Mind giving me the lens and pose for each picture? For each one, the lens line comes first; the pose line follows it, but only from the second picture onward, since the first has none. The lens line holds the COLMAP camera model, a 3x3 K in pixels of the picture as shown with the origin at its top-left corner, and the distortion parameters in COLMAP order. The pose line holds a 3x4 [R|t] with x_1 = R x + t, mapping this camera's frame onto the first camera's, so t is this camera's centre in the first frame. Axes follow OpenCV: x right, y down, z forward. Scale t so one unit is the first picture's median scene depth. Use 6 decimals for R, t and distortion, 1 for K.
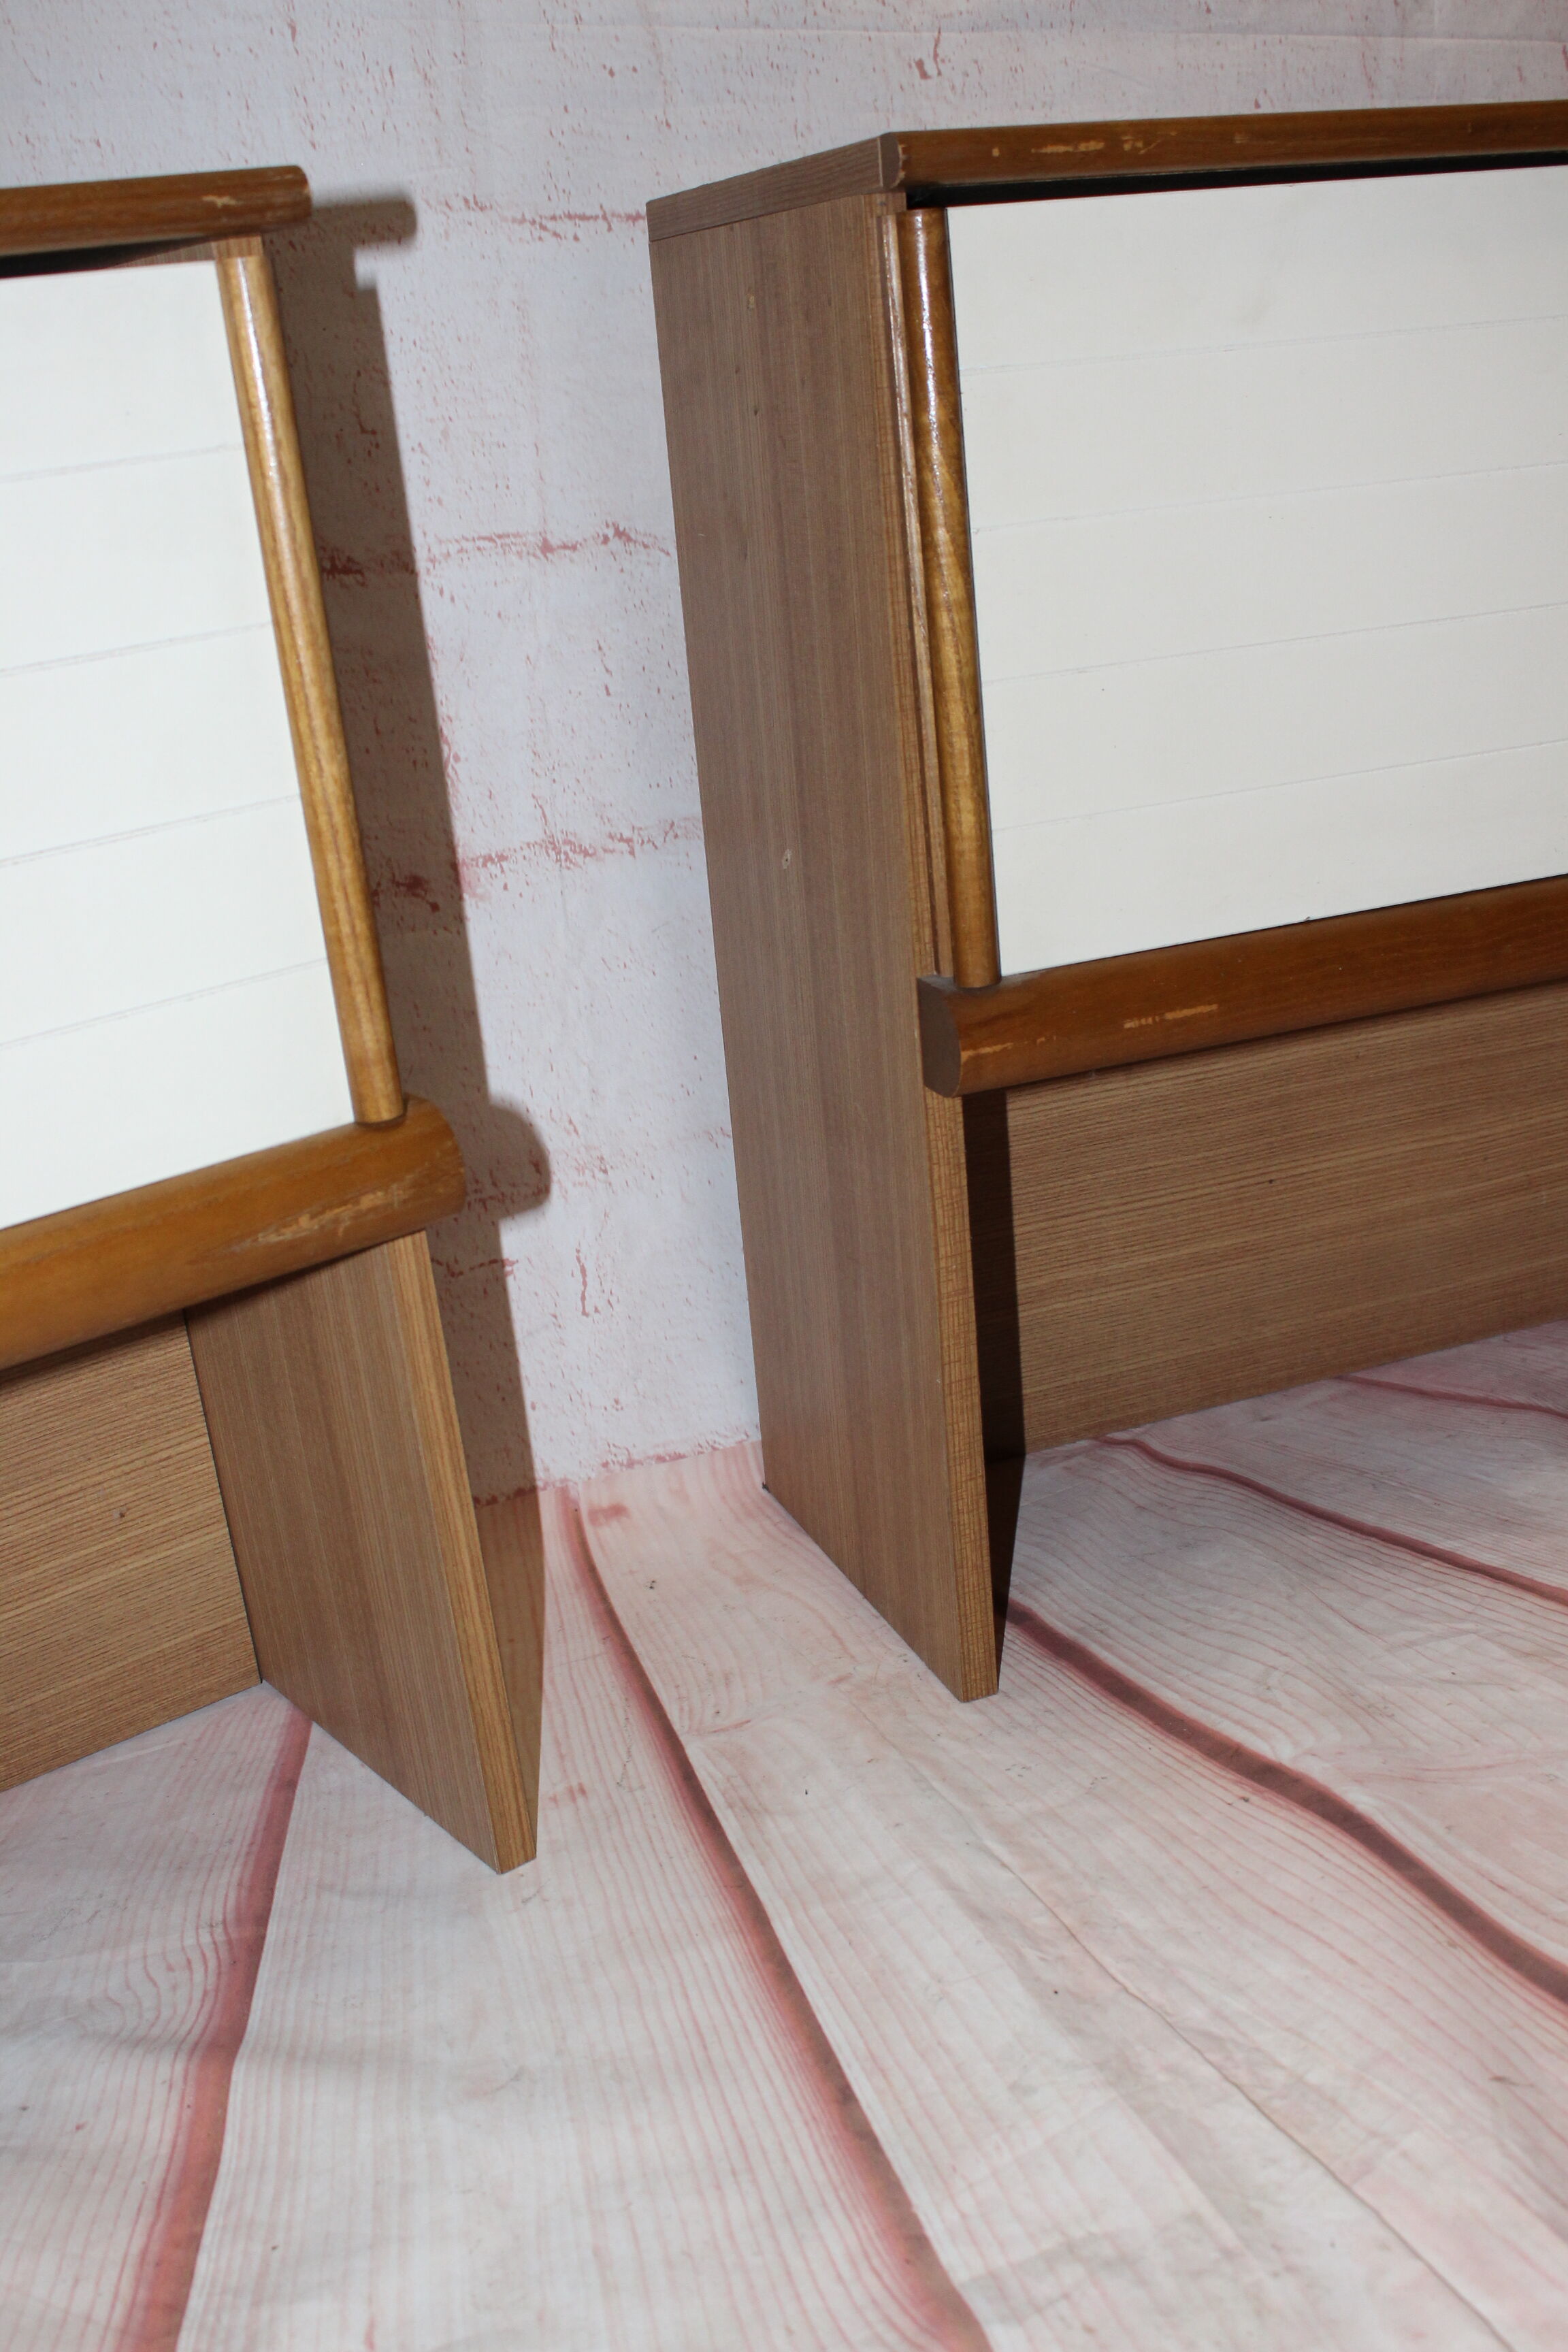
lens RADIAL K [[2479.2, 0, 773.3], [0, 2479.2, 1186.2], [0, 0, 1]] dist [-0.078248, 0.000000]
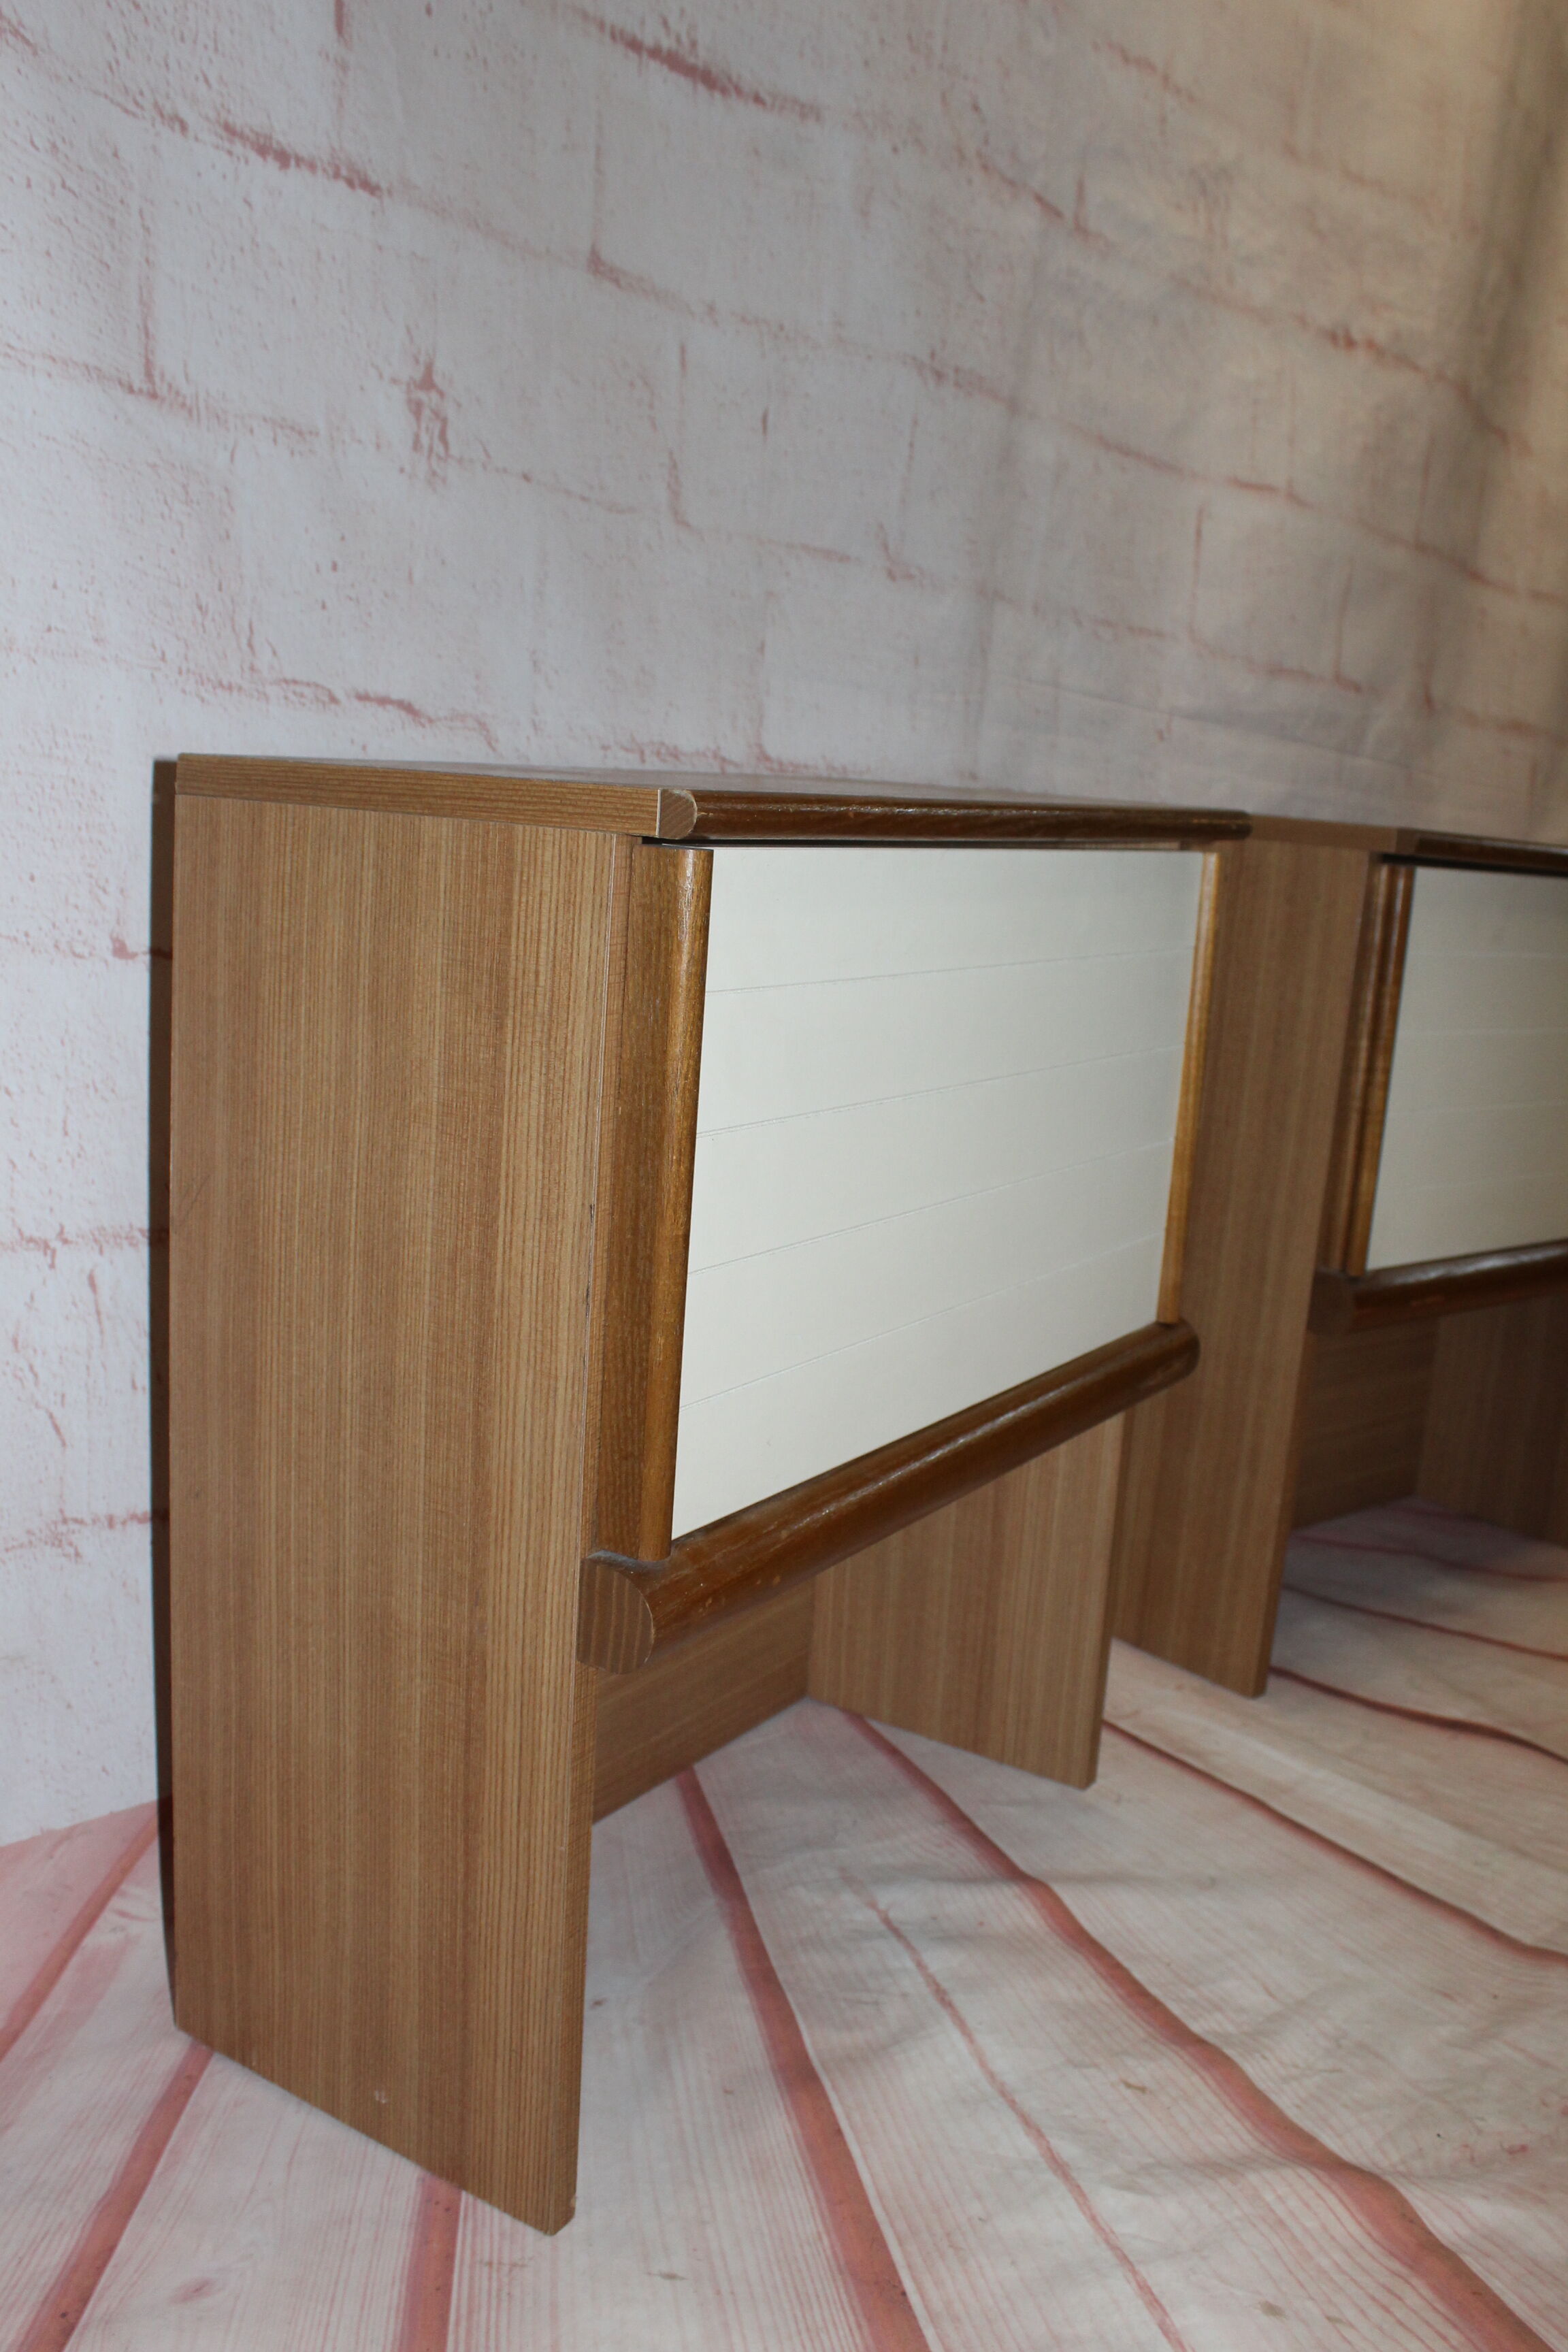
lens RADIAL K [[2133.8, 0, 831.9], [0, 2133.8, 1159.5], [0, 0, 1]] dist [-0.132913, 0.110742]
pose [[0.919275, 0.103880, 0.379660, -0.721701], [-0.044729, 0.985868, -0.161442, 0.085963], [-0.391065, 0.131428, 0.910931, -0.227376]]
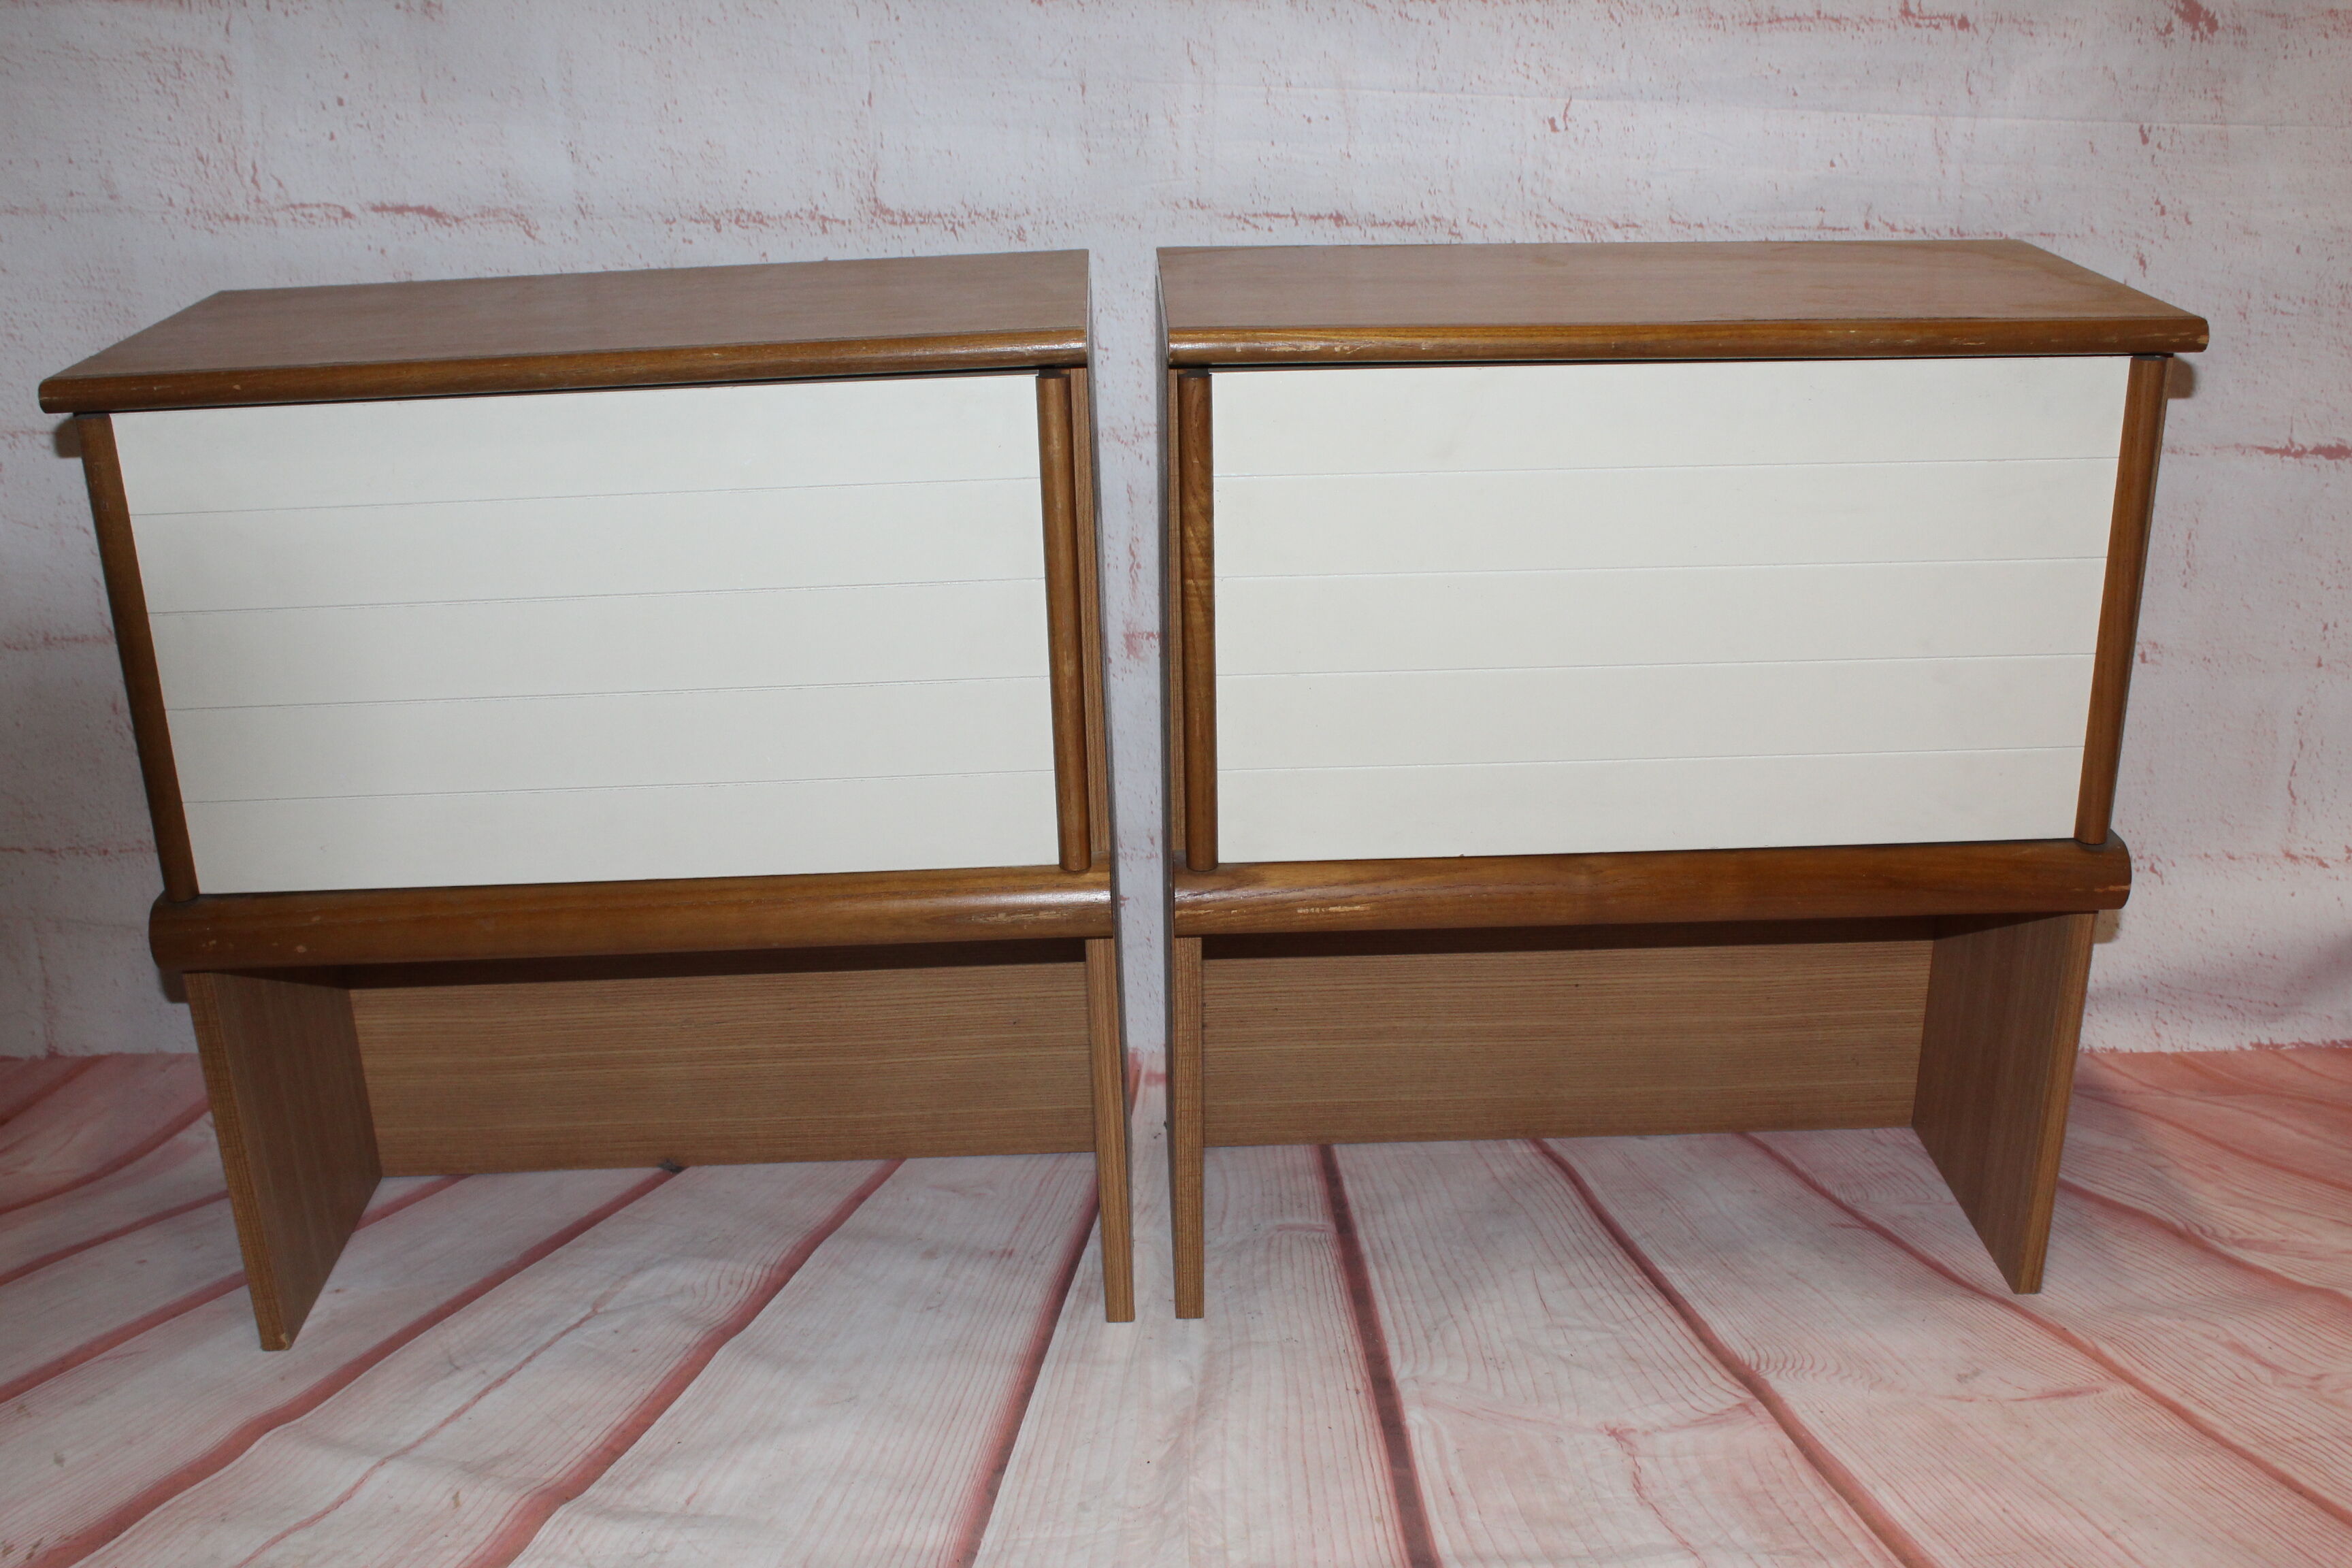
lens RADIAL K [[2399.7, 0, 1151.5], [0, 2399.7, 772.9], [0, 0, 1]] dist [-0.070031, 0.000000]
pose [[0.902884, 0.221908, -0.368181, 0.456621], [-0.196196, 0.974777, 0.106382, -0.215894], [0.382501, -0.023815, 0.923648, -0.345036]]
